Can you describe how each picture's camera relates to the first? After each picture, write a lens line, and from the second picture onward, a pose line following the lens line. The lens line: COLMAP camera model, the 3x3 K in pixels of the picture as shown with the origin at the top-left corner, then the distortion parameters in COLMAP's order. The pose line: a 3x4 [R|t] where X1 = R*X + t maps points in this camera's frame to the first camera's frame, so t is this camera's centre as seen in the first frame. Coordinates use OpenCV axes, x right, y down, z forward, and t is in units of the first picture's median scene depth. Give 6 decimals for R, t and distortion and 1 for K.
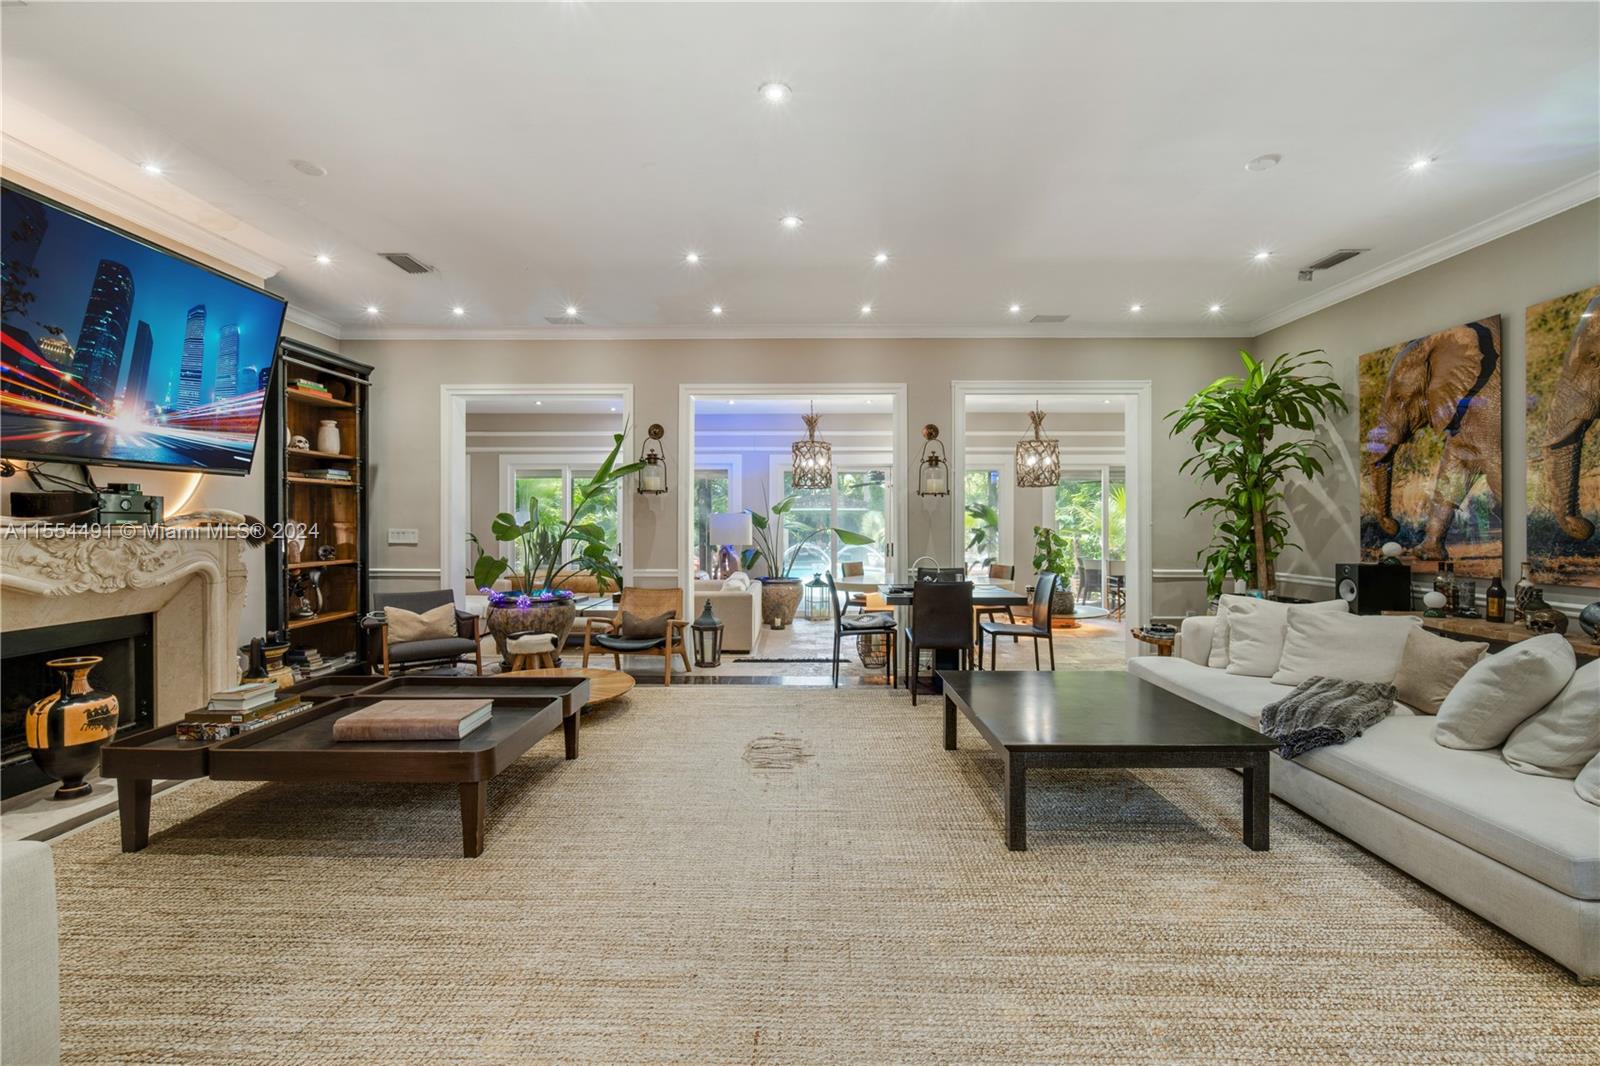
lens RADIAL K [[680.6, 0, 796.9], [0, 680.6, 540.0], [0, 0, 1]] dist [-0.022742, -0.000063]
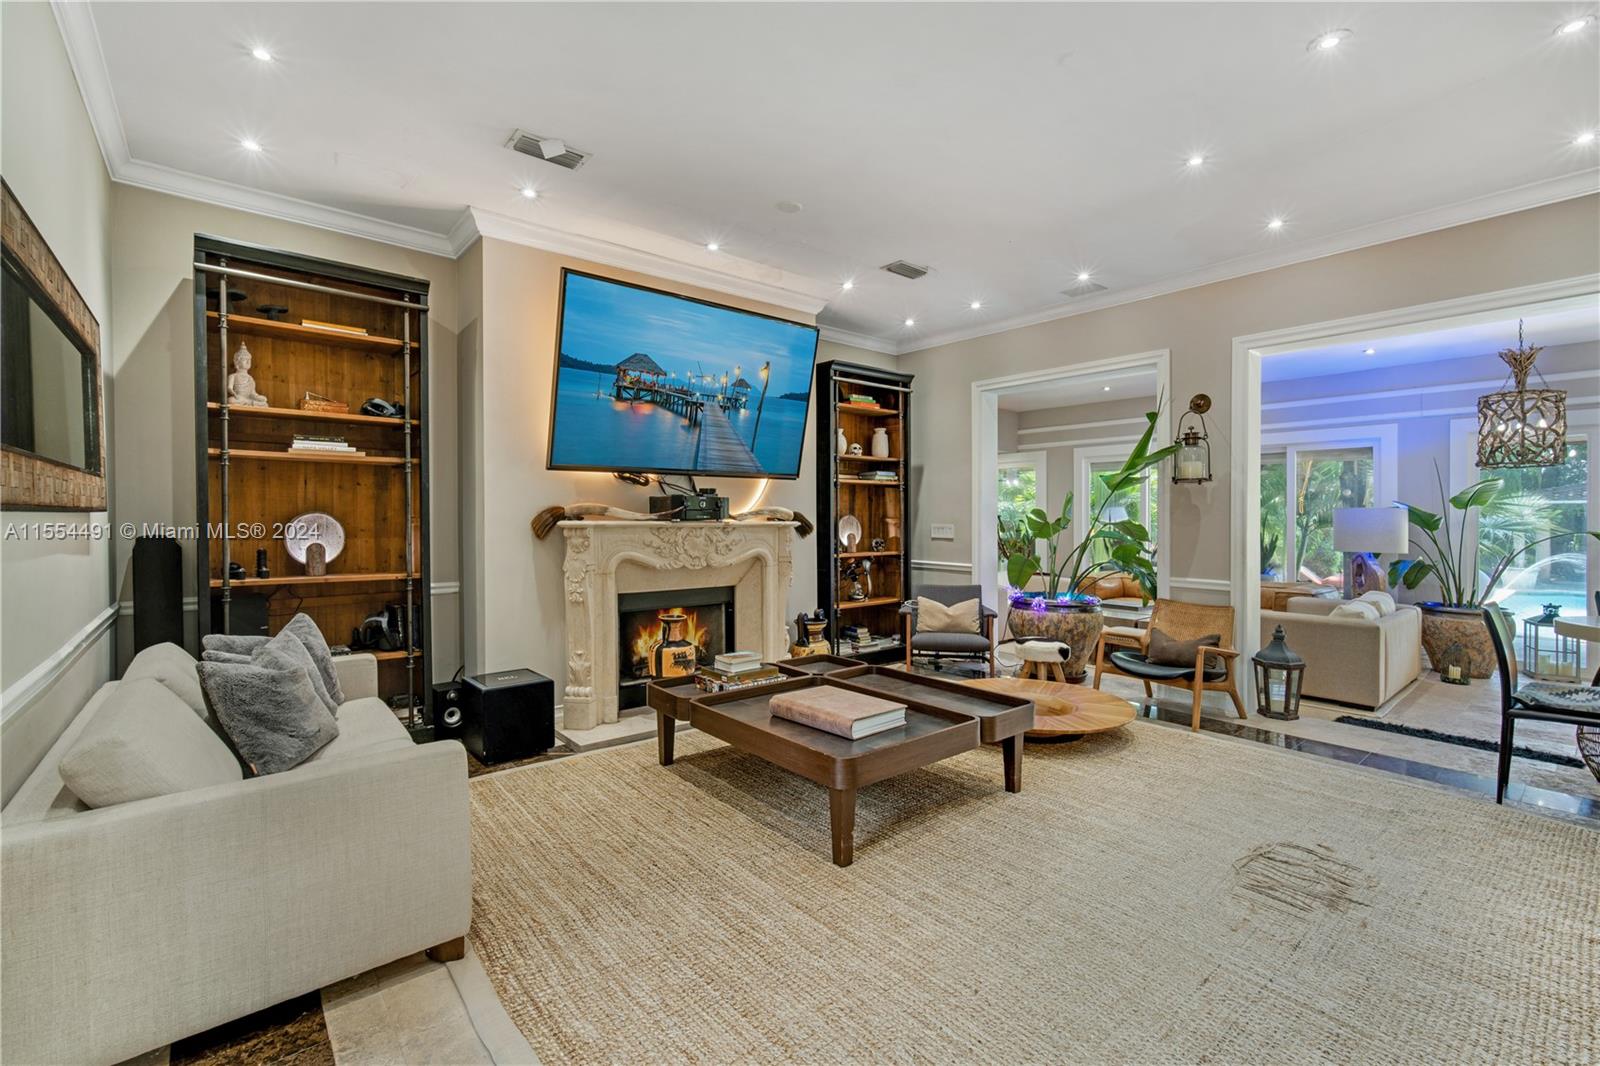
lens RADIAL K [[689.9, 0, 800.0], [0, 689.9, 533.0], [0, 0, 1]] dist [-0.012405, 0.000380]
pose [[0.650394, 0.019849, -0.759338, 0.104142], [-0.023958, 0.999697, 0.005611, -0.004475], [0.759219, 0.014543, 0.650673, 0.146265]]
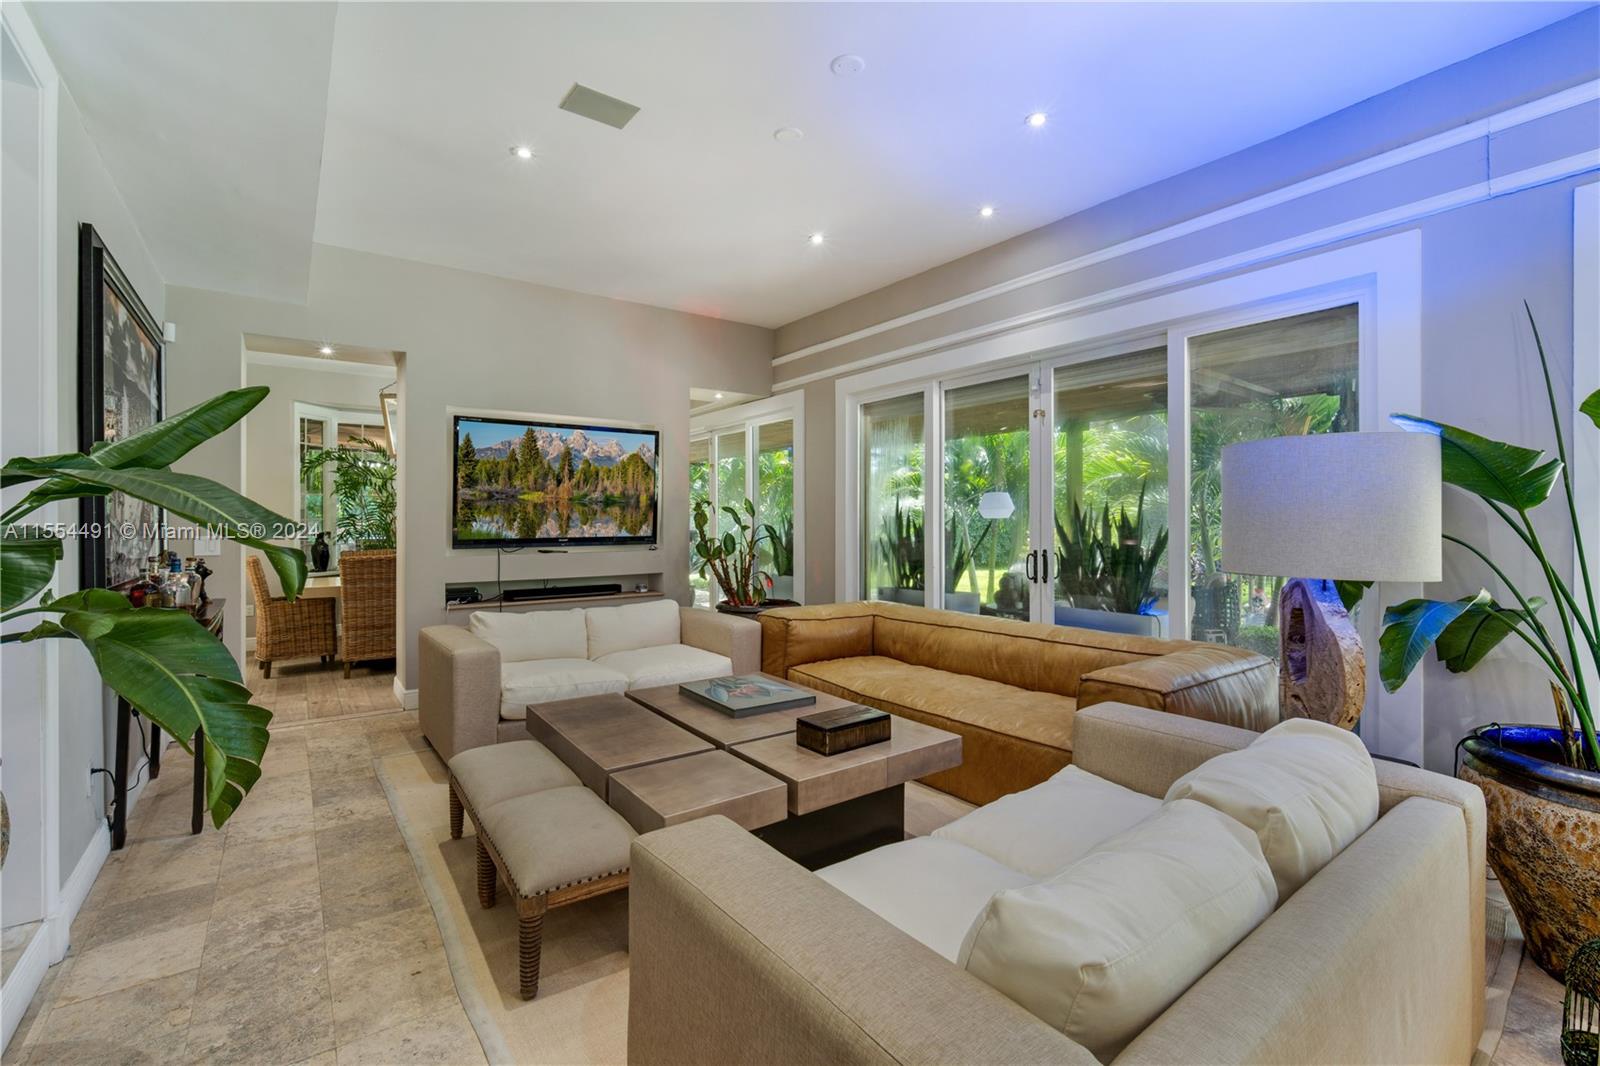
lens RADIAL K [[689.9, 0, 800.0], [0, 689.9, 533.0], [0, 0, 1]] dist [-0.012405, 0.000380]
pose [[0.603511, 0.010008, -0.797292, -0.030498], [-0.017554, 0.999846, -0.000737, -0.007342], [0.797161, 0.014441, 0.603594, 1.270980]]
